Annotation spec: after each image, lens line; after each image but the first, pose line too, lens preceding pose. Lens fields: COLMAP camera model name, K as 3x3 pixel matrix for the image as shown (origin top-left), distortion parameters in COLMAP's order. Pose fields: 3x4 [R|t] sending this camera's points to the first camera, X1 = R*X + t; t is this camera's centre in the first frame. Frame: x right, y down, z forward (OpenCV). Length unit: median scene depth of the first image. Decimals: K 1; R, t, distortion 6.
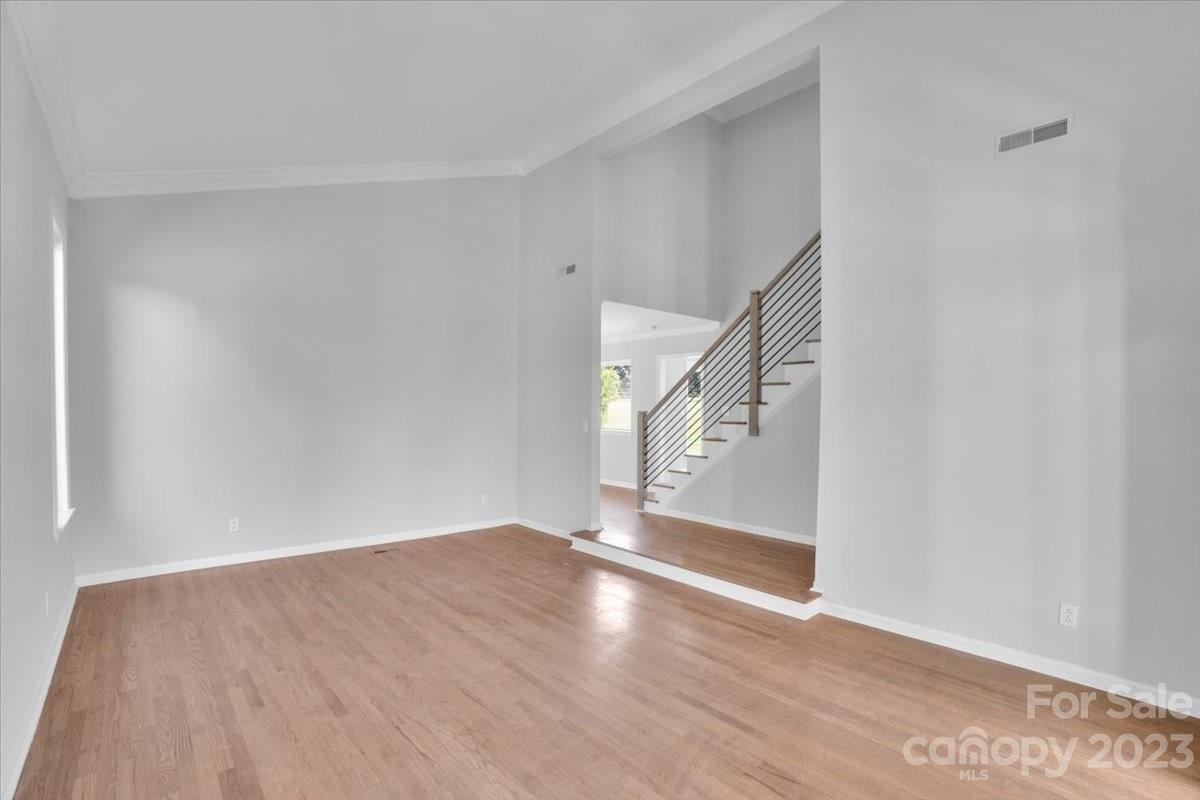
lens RADIAL K [[524.5, 0, 594.1], [0, 524.5, 407.9], [0, 0, 1]] dist [-0.019465, 0.000411]
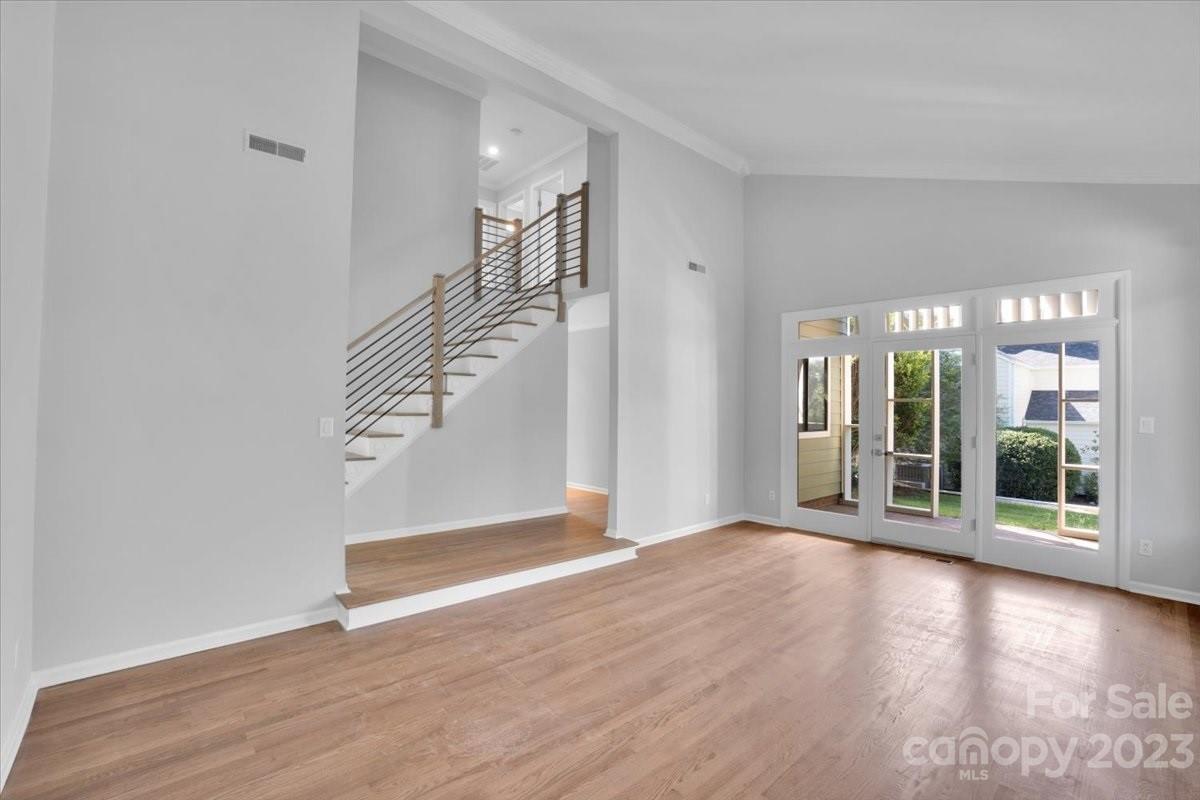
lens RADIAL K [[524.5, 0, 597.8], [0, 524.5, 396.8], [0, 0, 1]] dist [-0.019465, 0.000411]
pose [[0.003188, 0.009754, 0.999947, -0.832286], [-0.025023, 0.999640, -0.009671, -0.000350], [-0.999682, -0.024991, 0.003431, 0.938482]]
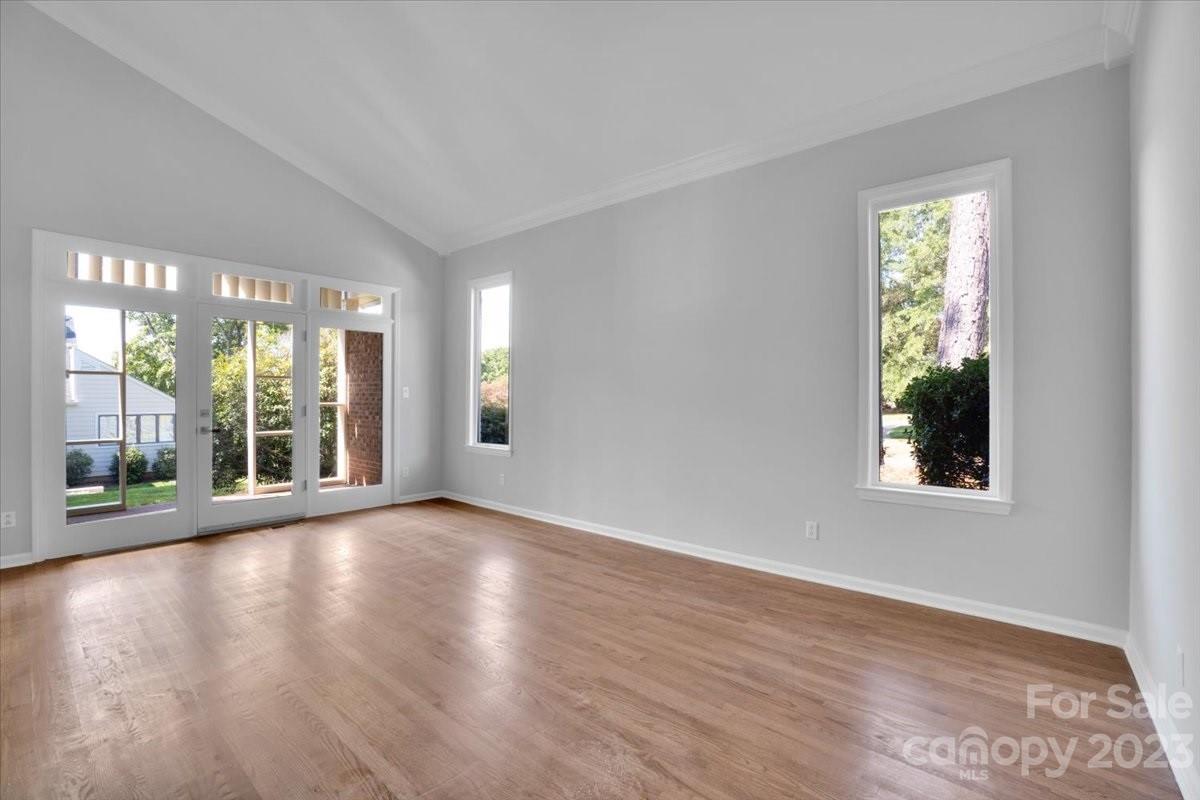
lens RADIAL K [[524.5, 0, 605.4], [0, 524.5, 401.3], [0, 0, 1]] dist [-0.019465, 0.000411]
pose [[-0.990340, -0.011166, -0.138213, -0.245597], [-0.010351, 0.999925, -0.006611, 0.045170], [0.138277, -0.005116, -0.990380, 1.458211]]
